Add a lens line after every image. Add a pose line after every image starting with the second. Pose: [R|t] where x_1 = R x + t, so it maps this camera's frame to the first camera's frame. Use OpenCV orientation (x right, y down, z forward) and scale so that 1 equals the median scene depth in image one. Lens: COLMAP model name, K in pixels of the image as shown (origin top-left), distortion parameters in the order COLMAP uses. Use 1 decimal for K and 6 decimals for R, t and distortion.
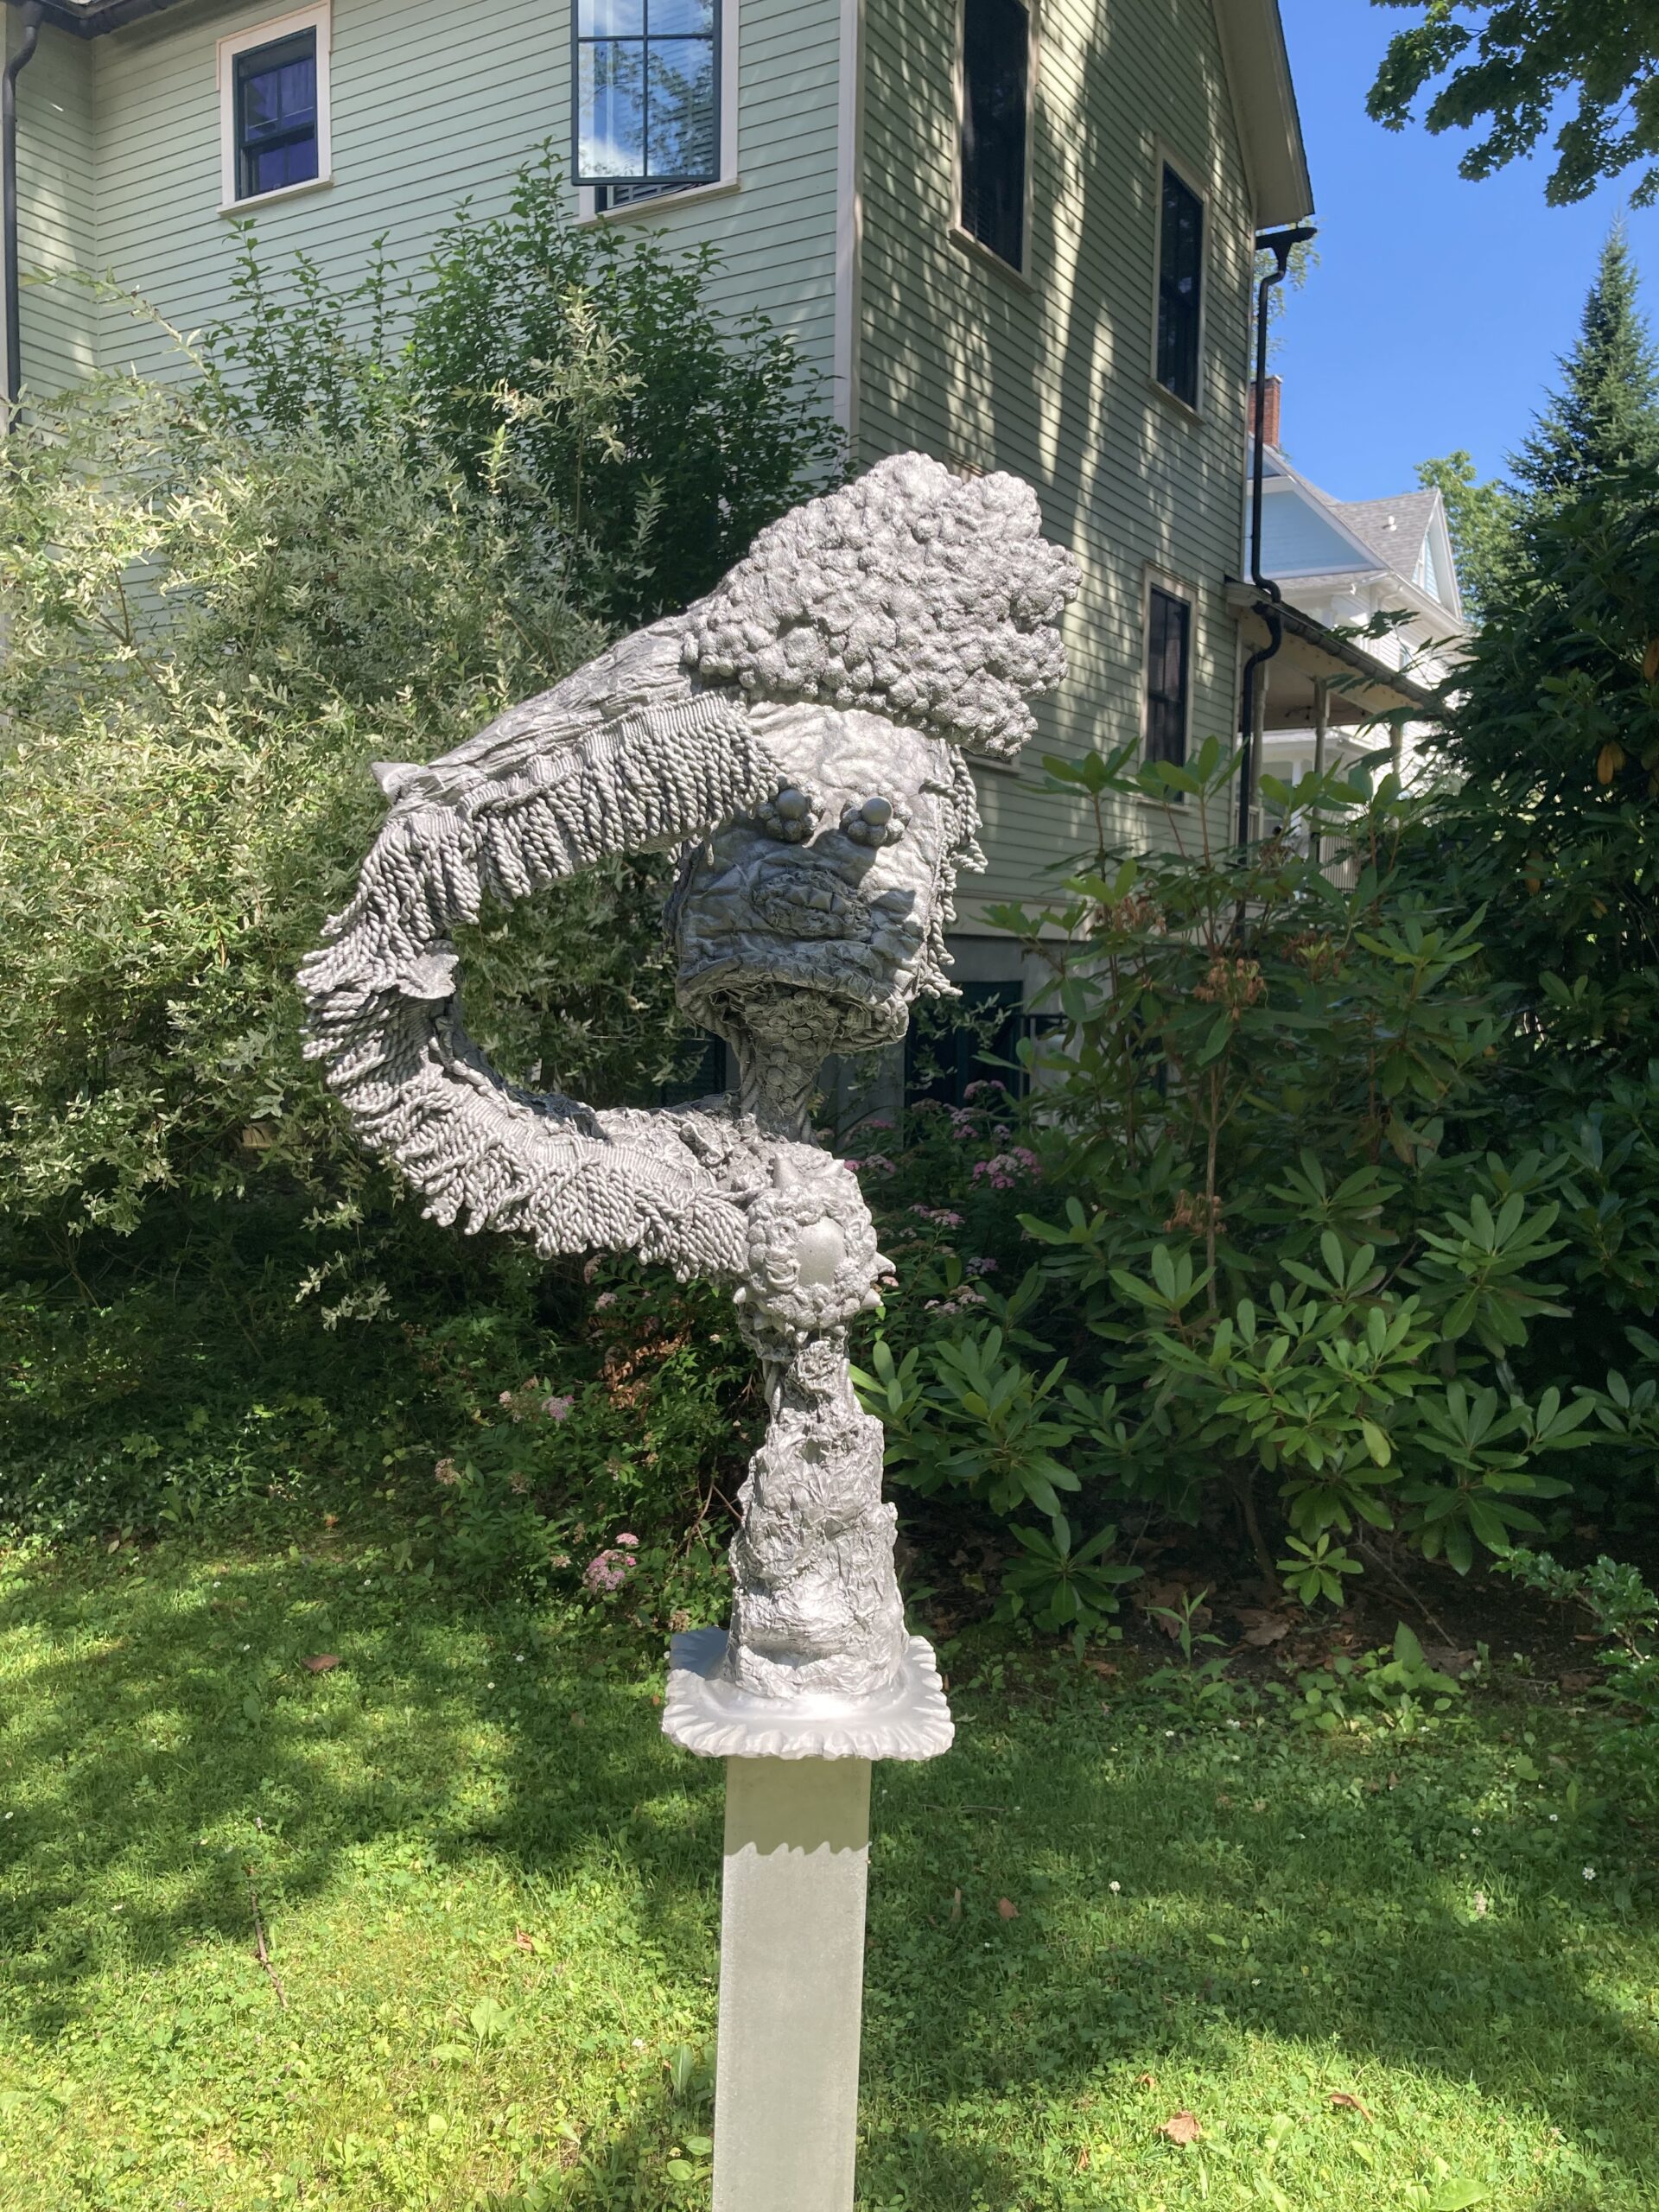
lens RADIAL K [[1792.4, 0, 846.8], [0, 1792.4, 1092.2], [0, 0, 1]] dist [0.013498, -0.029888]
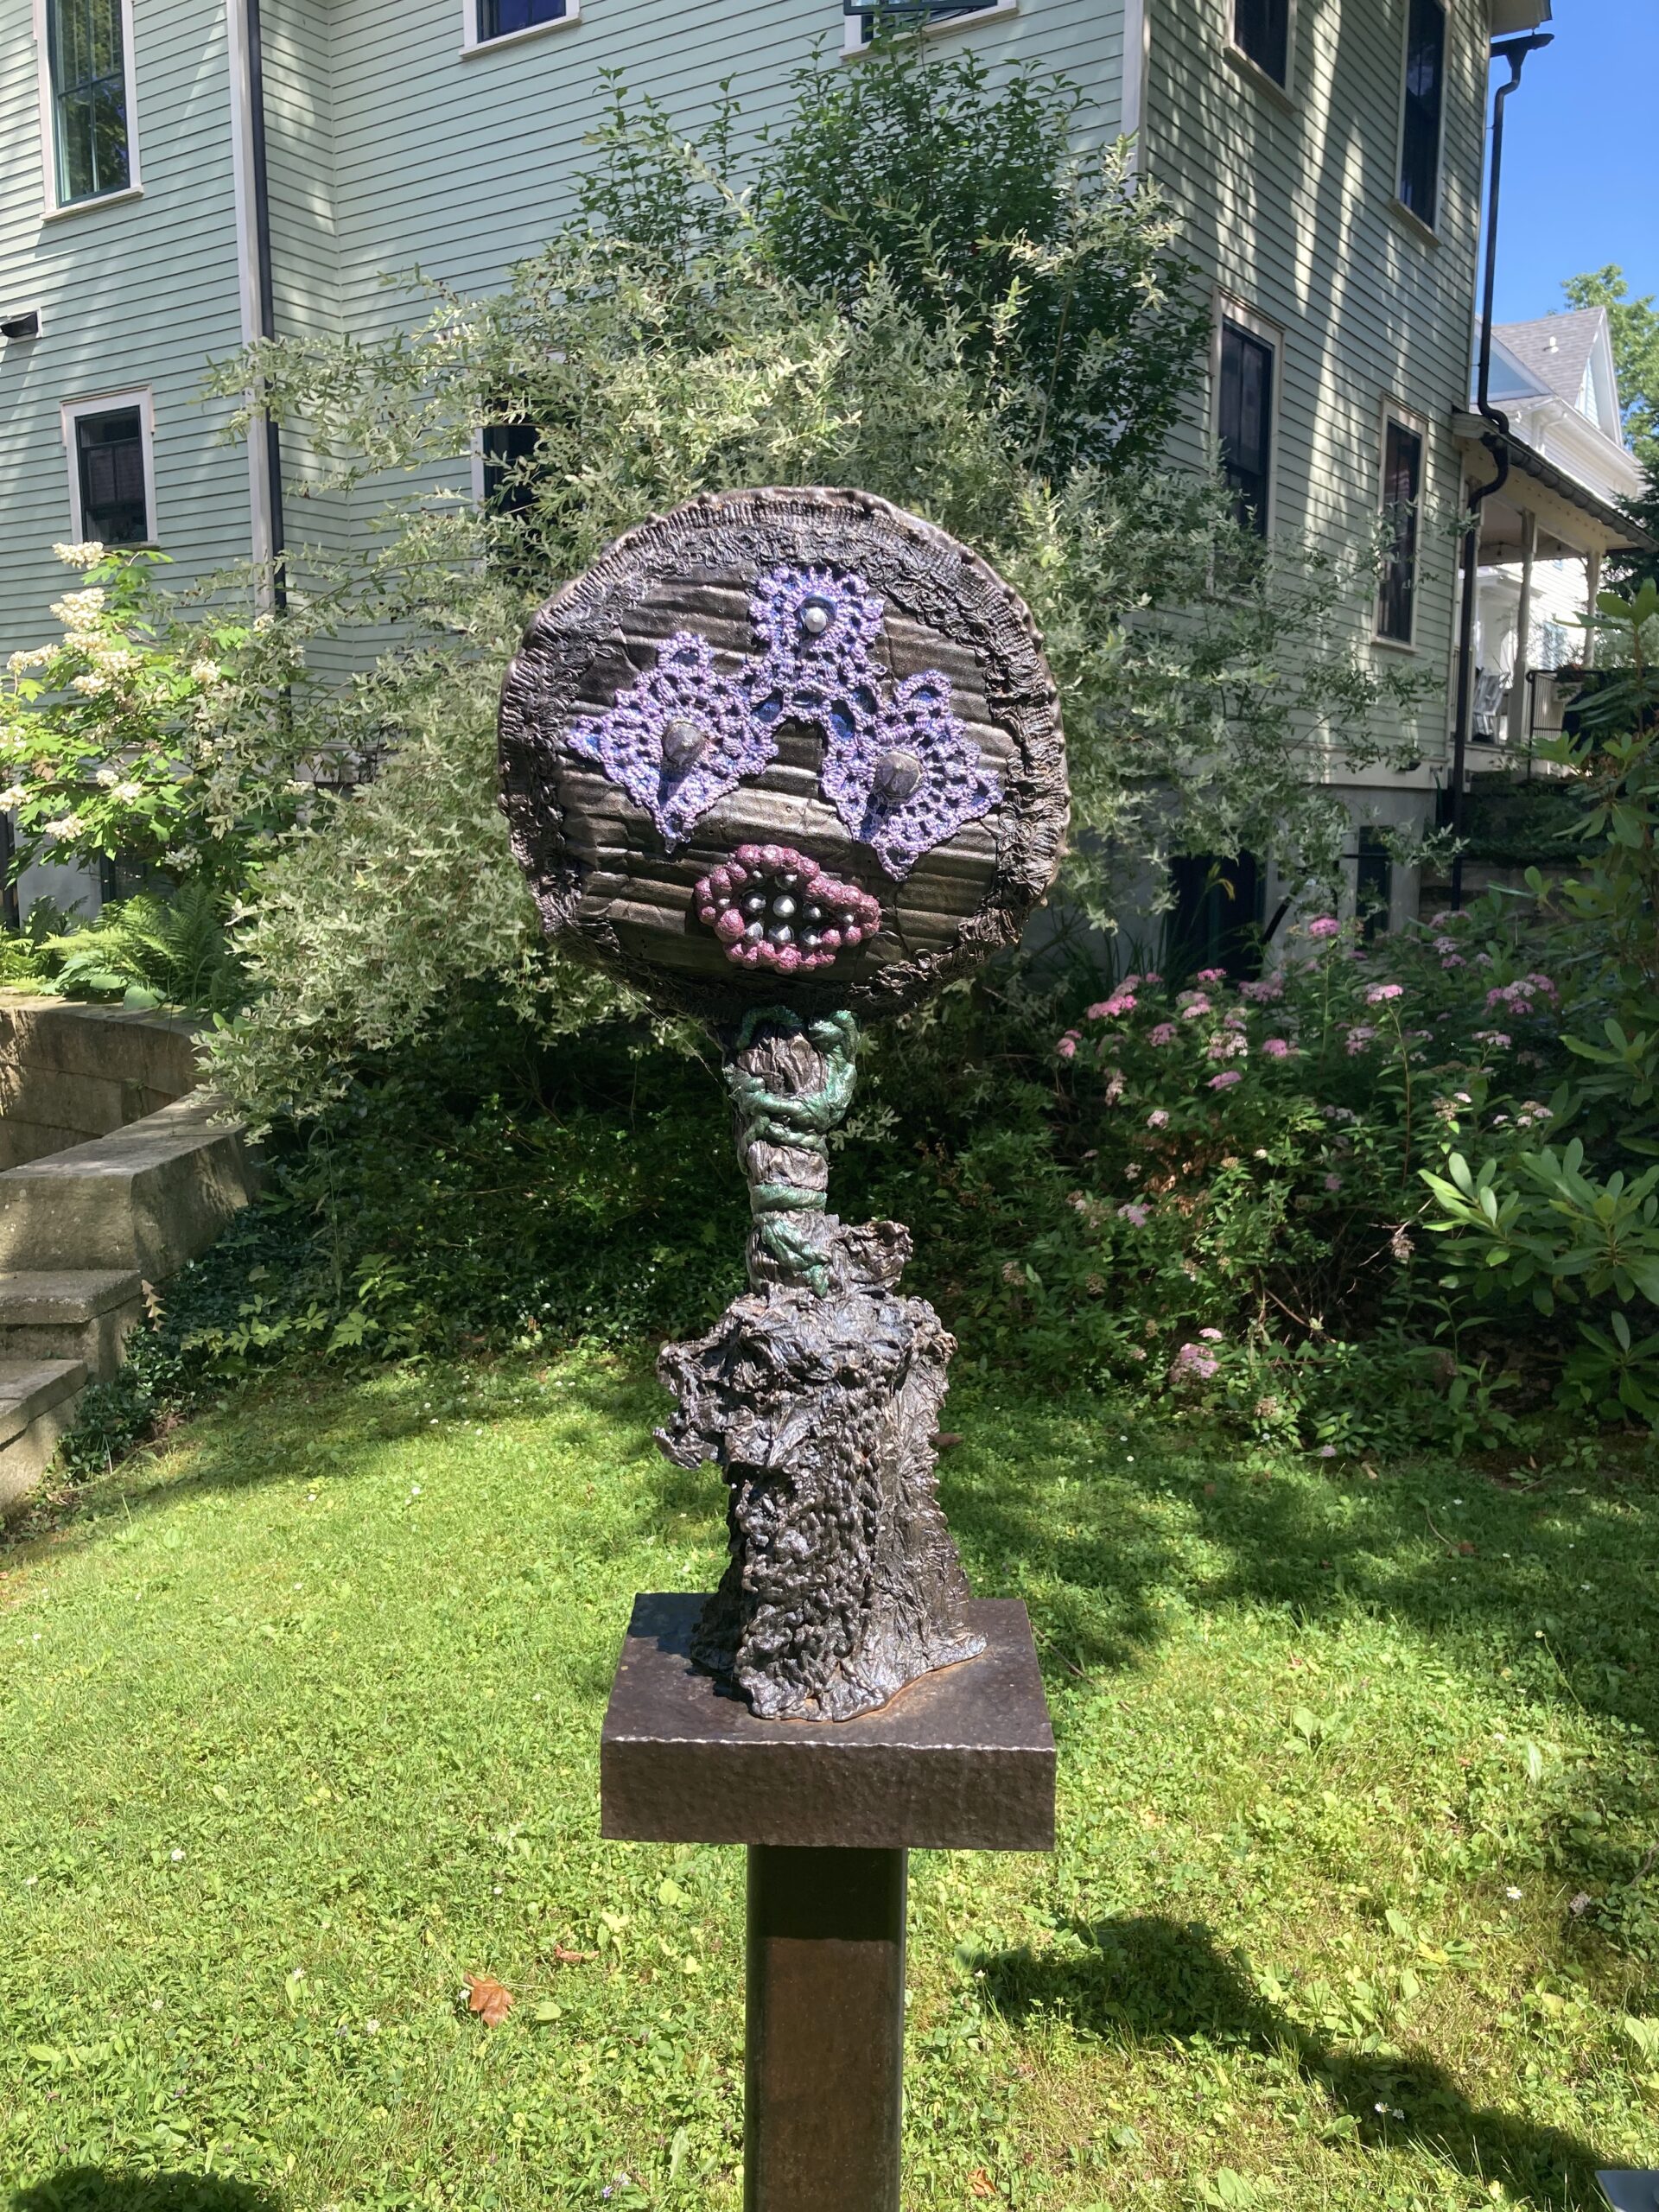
lens RADIAL K [[1792.4, 0, 815.7], [0, 1792.4, 1106.2], [0, 0, 1]] dist [0.013498, -0.029888]
pose [[0.998464, -0.003258, -0.055303, -0.099480], [0.008052, 0.996203, 0.086692, 0.005065], [0.054811, -0.087005, 0.994699, -0.027738]]
